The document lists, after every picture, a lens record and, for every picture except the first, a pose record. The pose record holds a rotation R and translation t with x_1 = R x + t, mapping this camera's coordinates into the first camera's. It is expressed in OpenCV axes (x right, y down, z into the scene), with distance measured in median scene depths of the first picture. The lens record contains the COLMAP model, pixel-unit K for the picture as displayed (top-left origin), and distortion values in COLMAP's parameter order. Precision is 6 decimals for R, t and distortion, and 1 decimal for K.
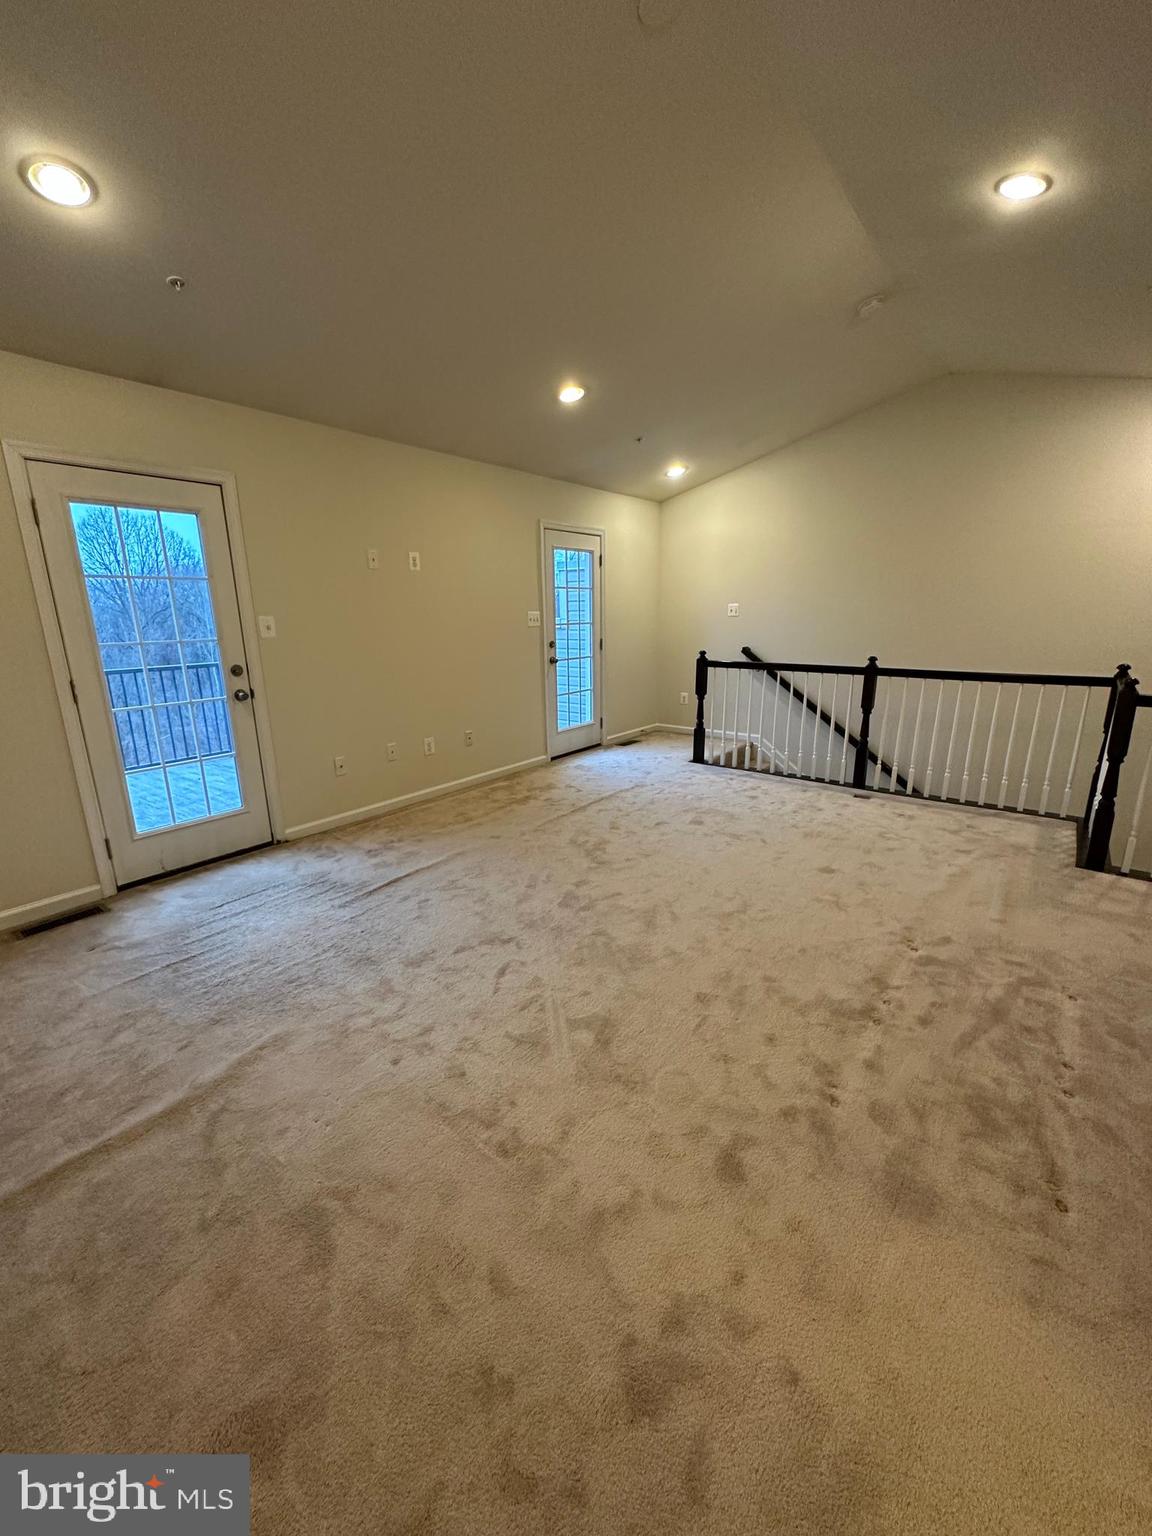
lens RADIAL K [[616.5, 0, 571.1], [0, 616.5, 769.7], [0, 0, 1]] dist [0.000322, 0.000306]
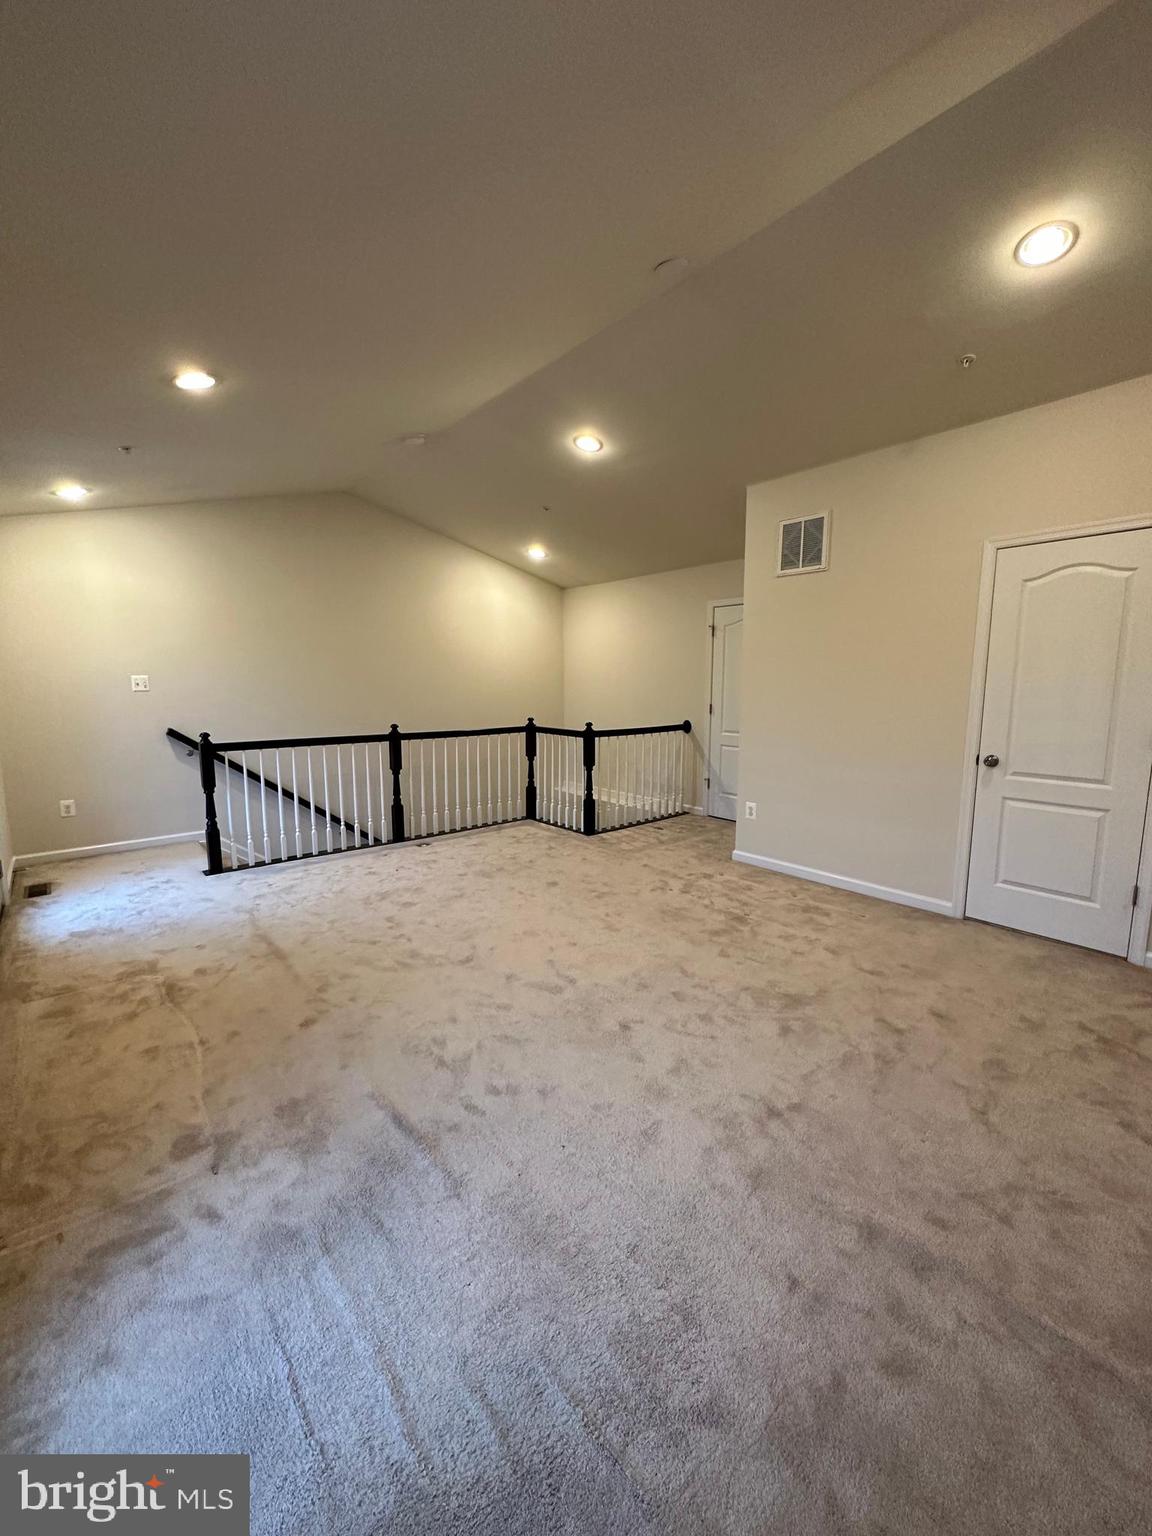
lens RADIAL K [[616.5, 0, 572.4], [0, 616.5, 770.2], [0, 0, 1]] dist [0.000322, 0.000306]
pose [[0.202670, -0.129144, 0.970694, -0.554278], [0.246958, 0.965966, 0.076953, -0.107490], [-0.947595, 0.224125, 0.227666, 0.444998]]
